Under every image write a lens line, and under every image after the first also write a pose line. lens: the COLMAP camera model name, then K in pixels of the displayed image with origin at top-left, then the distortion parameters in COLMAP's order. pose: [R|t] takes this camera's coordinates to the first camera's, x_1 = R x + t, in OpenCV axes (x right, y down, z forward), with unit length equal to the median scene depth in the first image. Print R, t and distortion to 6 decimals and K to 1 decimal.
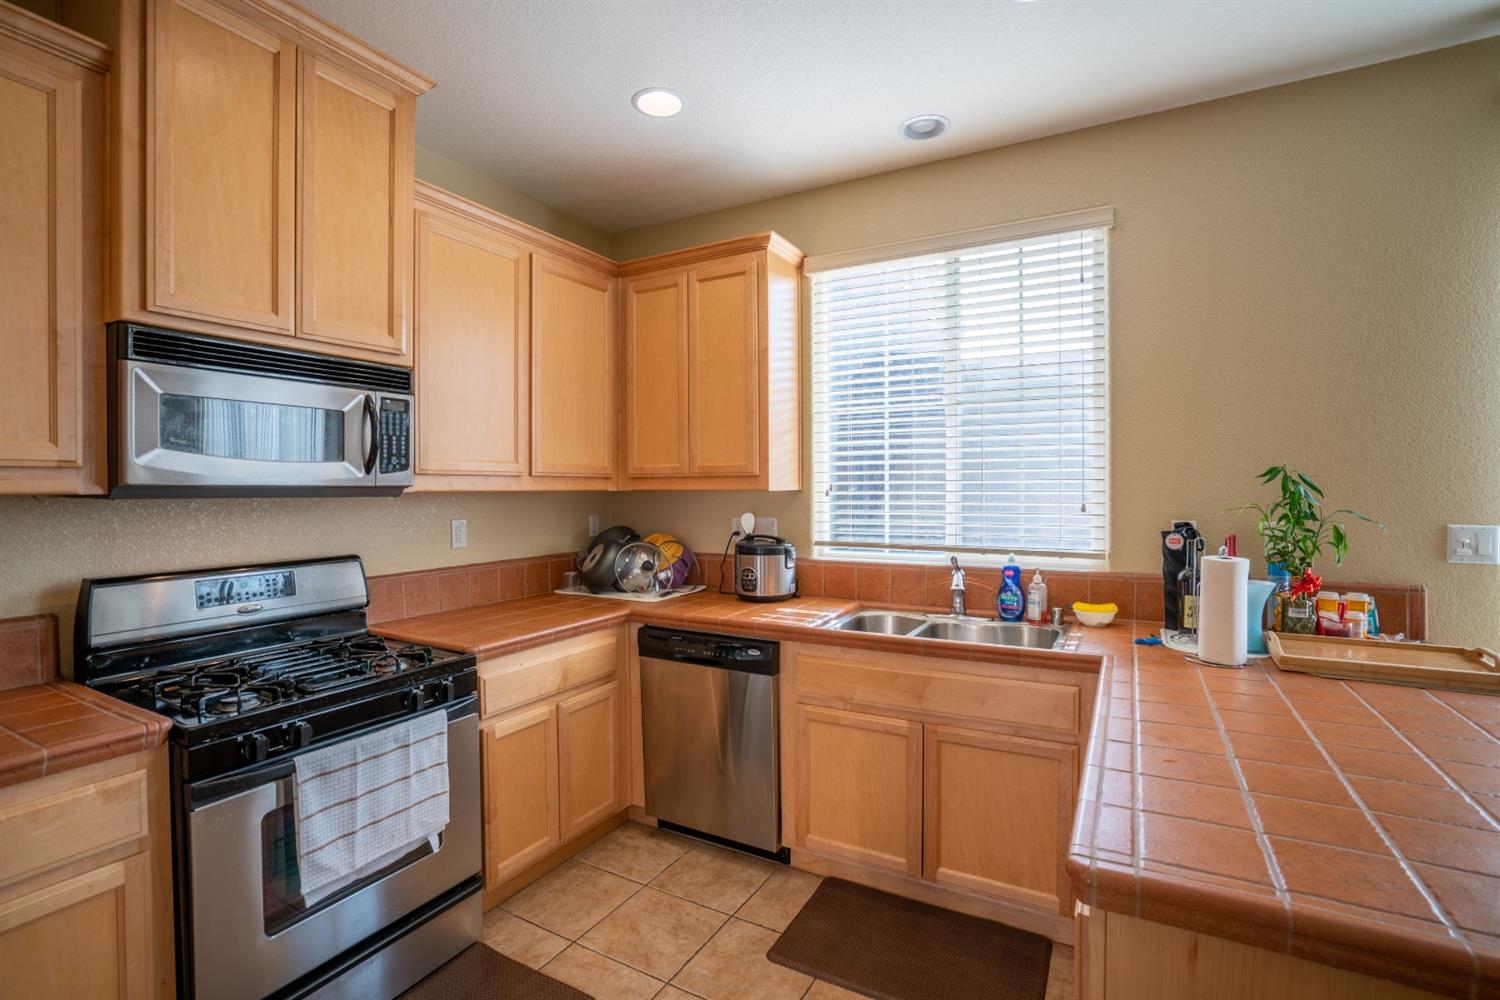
lens RADIAL K [[696.8, 0, 746.3], [0, 696.8, 497.3], [0, 0, 1]] dist [-0.063690, 0.028240]
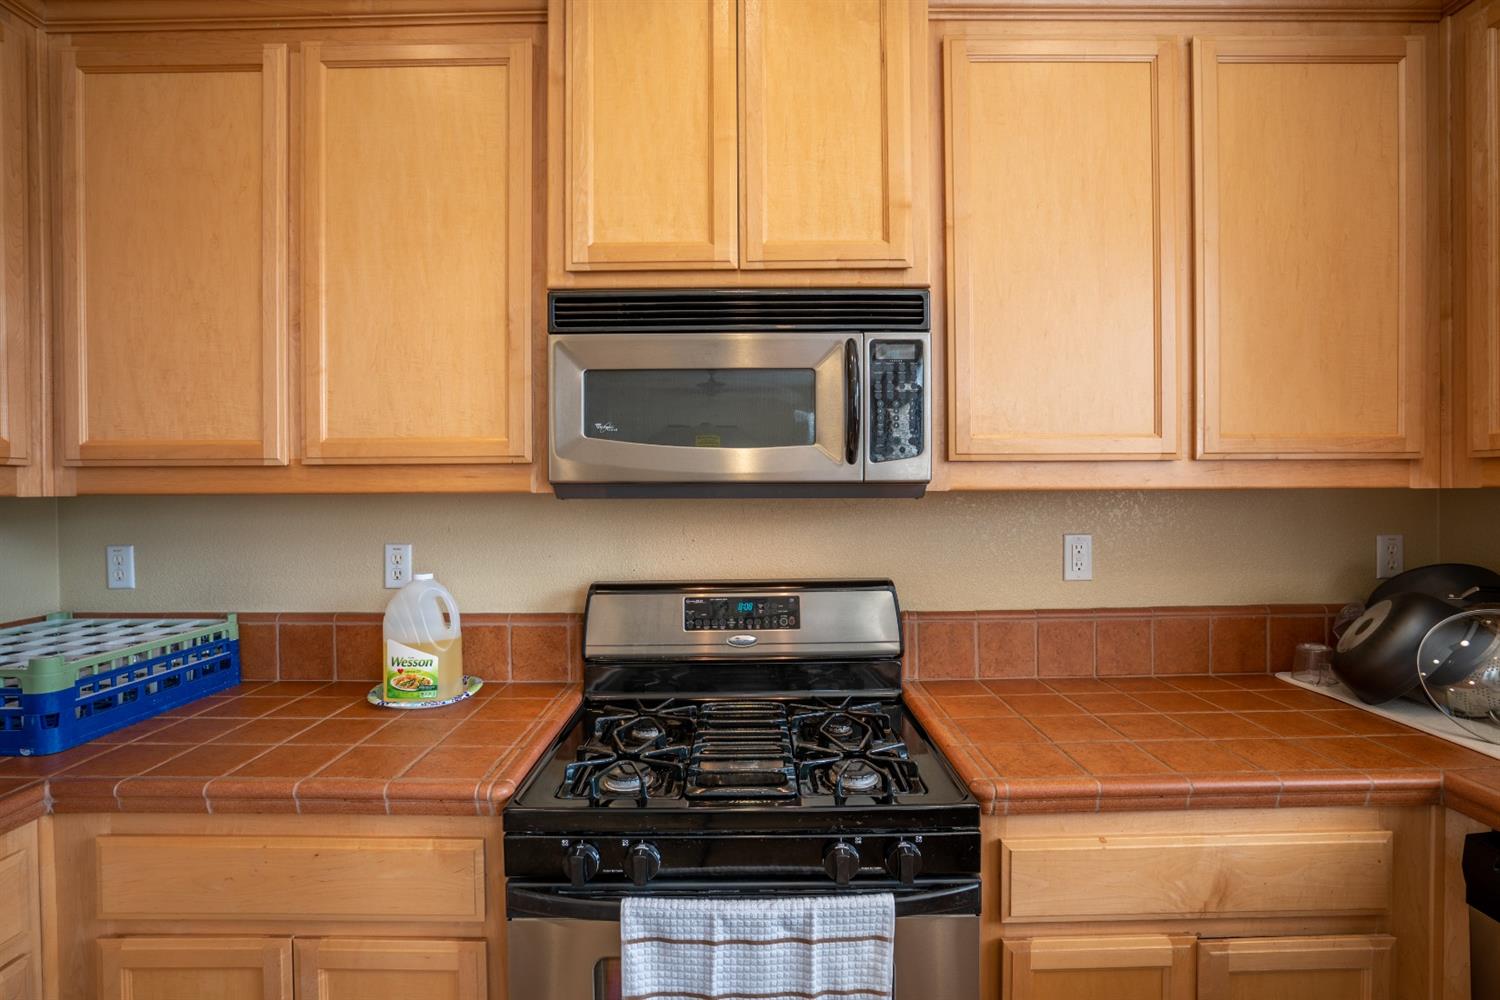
lens RADIAL K [[696.8, 0, 746.3], [0, 696.8, 497.3], [0, 0, 1]] dist [-0.063690, 0.028240]
pose [[0.485119, 0.013020, -0.874351, -0.025662], [-0.006961, 0.999915, 0.011027, -0.007025], [0.874421, 0.000736, 0.485168, 0.525549]]
